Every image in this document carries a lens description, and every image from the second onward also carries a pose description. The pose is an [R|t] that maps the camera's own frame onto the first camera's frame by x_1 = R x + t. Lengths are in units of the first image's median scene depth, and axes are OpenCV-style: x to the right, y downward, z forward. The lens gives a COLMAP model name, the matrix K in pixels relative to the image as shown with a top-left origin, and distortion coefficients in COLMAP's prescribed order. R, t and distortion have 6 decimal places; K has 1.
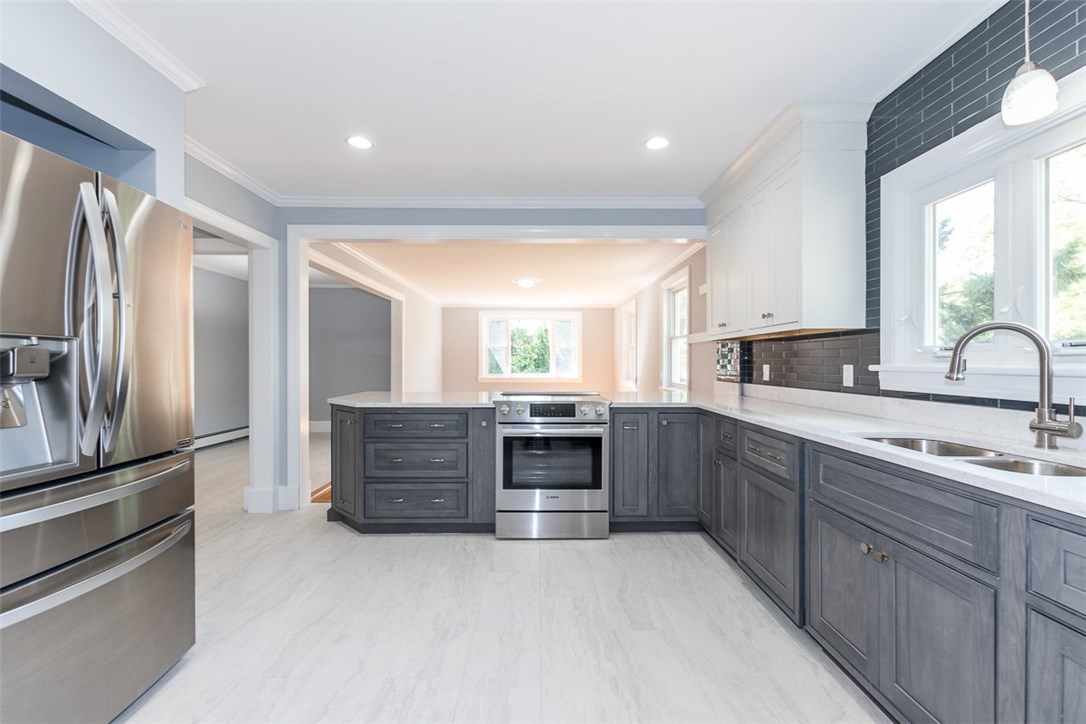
lens RADIAL K [[467.3, 0, 542.1], [0, 467.3, 364.4], [0, 0, 1]] dist [0.002217, -0.000179]
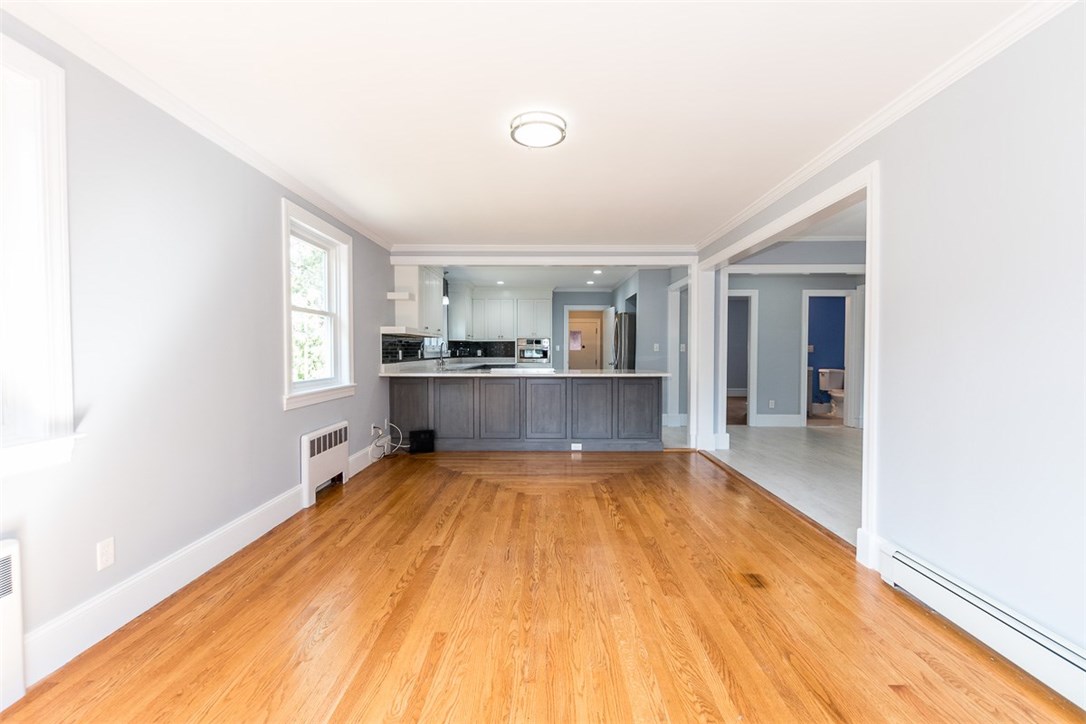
lens RADIAL K [[469.2, 0, 541.4], [0, 469.2, 364.1], [0, 0, 1]] dist [0.002101, -0.000292]
pose [[-0.999664, -0.001241, 0.025880, -0.099470], [-0.000382, 0.999449, 0.033192, -0.007763], [-0.025907, 0.033171, -0.999114, 3.011822]]
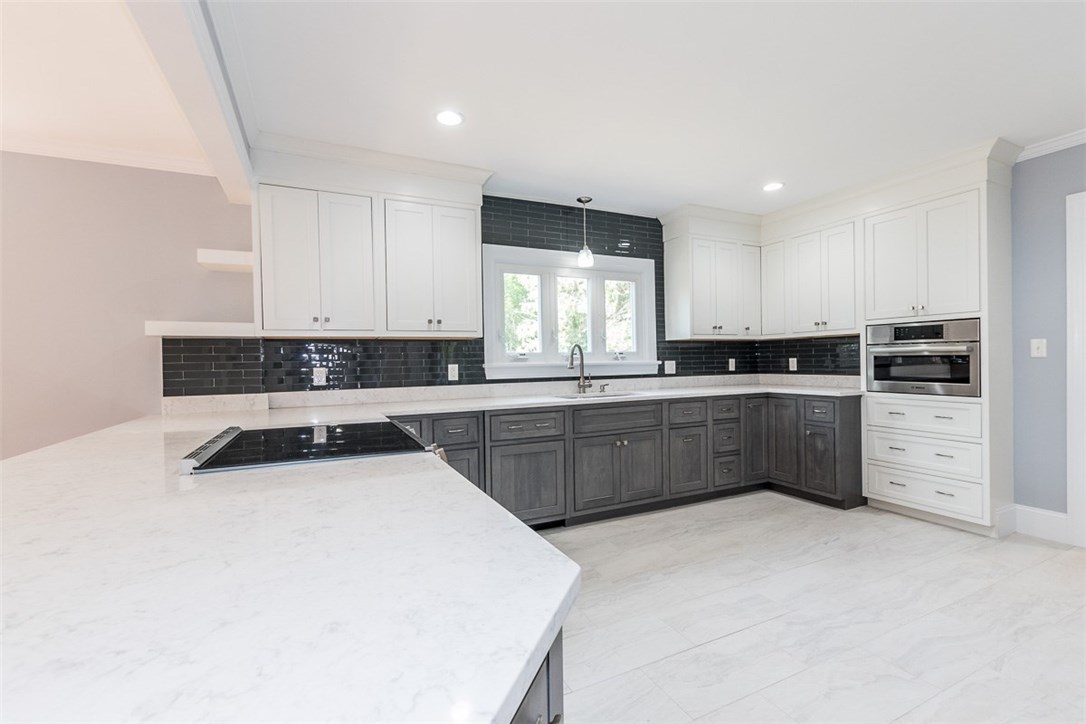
lens RADIAL K [[467.3, 0, 542.1], [0, 467.3, 364.4], [0, 0, 1]] dist [0.002217, -0.000179]
pose [[-0.423796, -0.000453, 0.905757, -0.566735], [0.019792, 0.999756, 0.009761, -0.006260], [-0.905541, 0.022063, -0.423684, 1.093515]]
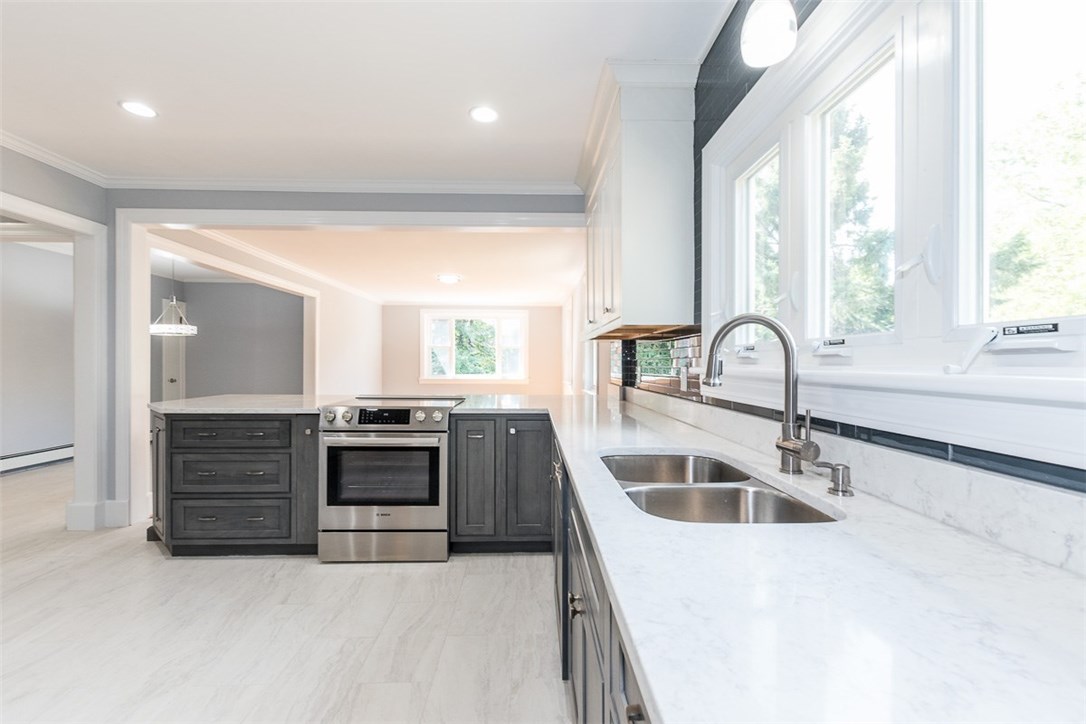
lens RADIAL K [[471.1, 0, 541.2], [0, 471.1, 364.4], [0, 0, 1]] dist [0.002383, -0.000748]
pose [[0.999871, 0.002222, 0.015906, 0.303631], [-0.002210, 0.999997, -0.000777, -0.001581], [-0.015907, 0.000741, 0.999873, 0.098687]]
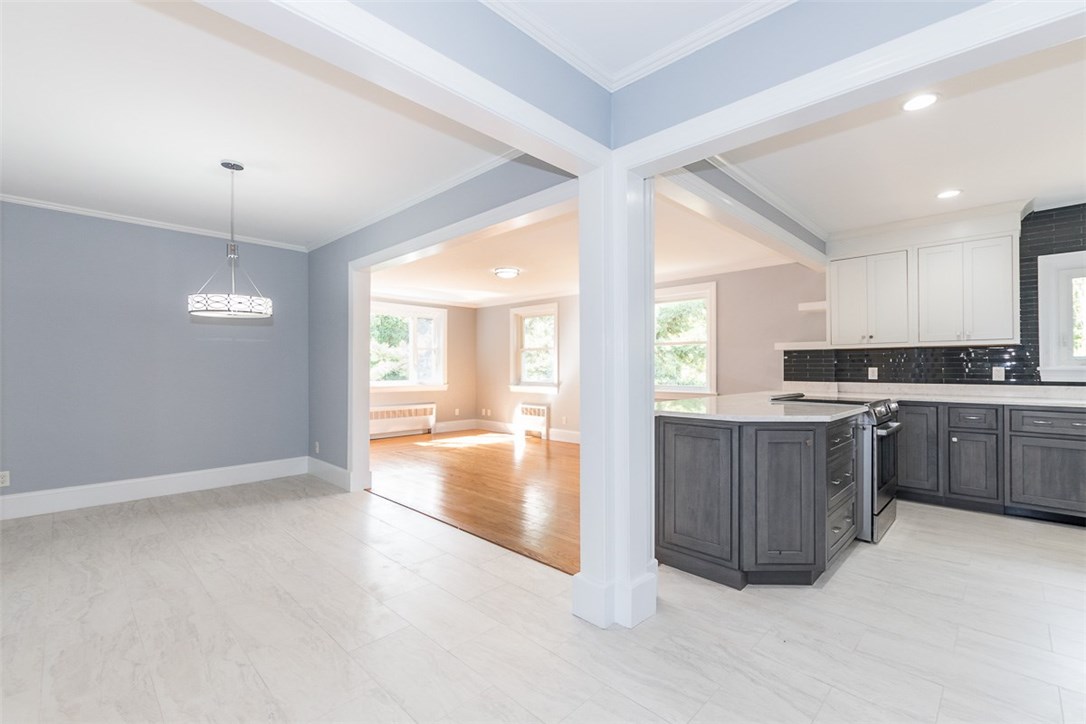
lens RADIAL K [[471.1, 0, 541.2], [0, 471.1, 364.4], [0, 0, 1]] dist [0.002383, -0.000748]
pose [[0.710693, 0.004639, 0.703487, -1.289060], [0.003718, 0.999940, -0.010350, 0.002414], [-0.703493, 0.009971, 0.710632, 0.775258]]
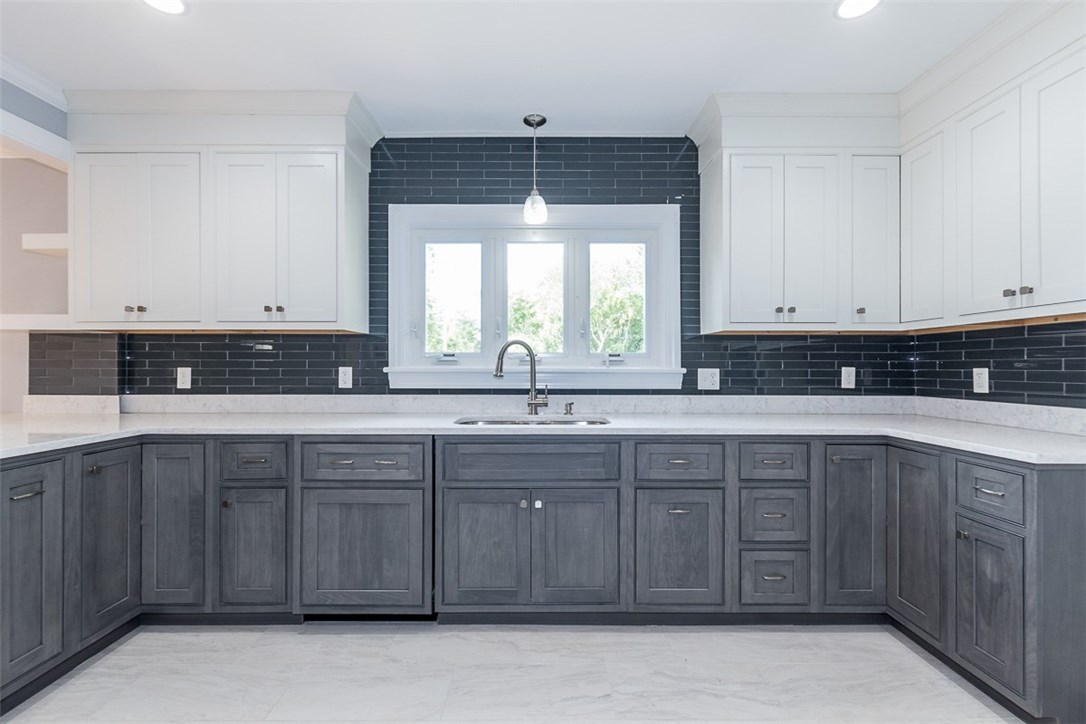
lens RADIAL K [[469.2, 0, 541.4], [0, 469.2, 364.1], [0, 0, 1]] dist [0.002101, -0.000292]
pose [[0.004623, 0.004431, 0.999979, -0.314298], [0.002088, 0.999988, -0.004441, -0.000601], [-0.999987, 0.002109, 0.004614, 0.455194]]
